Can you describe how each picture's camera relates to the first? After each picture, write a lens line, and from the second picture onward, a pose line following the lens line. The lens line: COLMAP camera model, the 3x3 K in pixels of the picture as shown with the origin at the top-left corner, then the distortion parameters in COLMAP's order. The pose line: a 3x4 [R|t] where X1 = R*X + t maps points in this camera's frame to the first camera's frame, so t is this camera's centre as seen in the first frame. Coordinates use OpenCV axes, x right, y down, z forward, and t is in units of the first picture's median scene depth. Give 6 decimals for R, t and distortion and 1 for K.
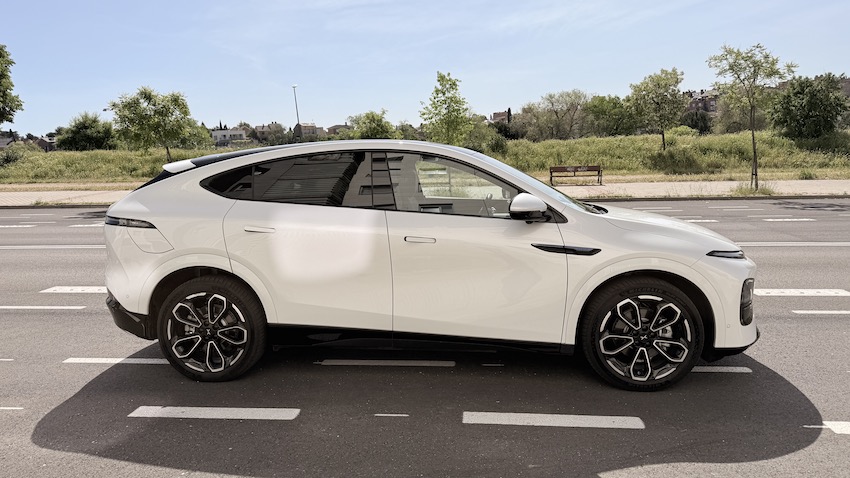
lens RADIAL K [[605.8, 0, 442.0], [0, 605.8, 237.2], [0, 0, 1]] dist [-0.004527, -0.004690]
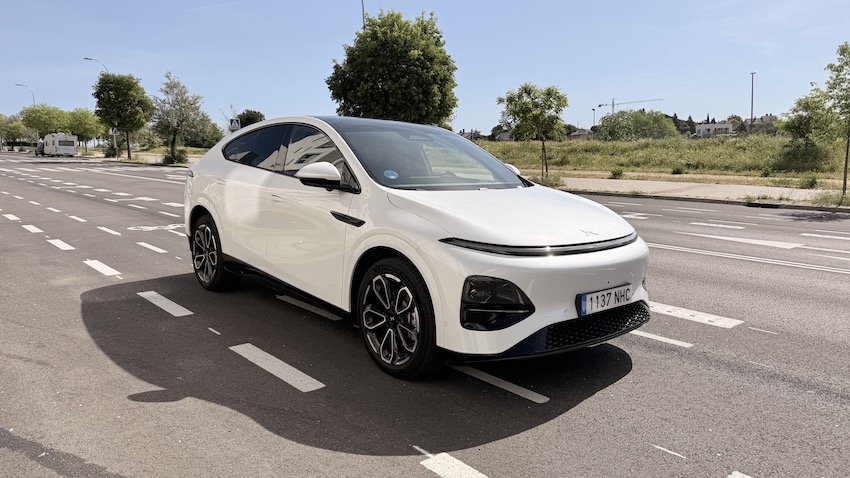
lens RADIAL K [[605.8, 0, 442.0], [0, 605.8, 237.2], [0, 0, 1]] dist [-0.004527, -0.004690]
pose [[0.732927, 0.118423, -0.669920, 1.023645], [-0.111535, 0.992325, 0.053390, -0.022005], [0.671102, 0.035588, 0.740511, 0.343034]]
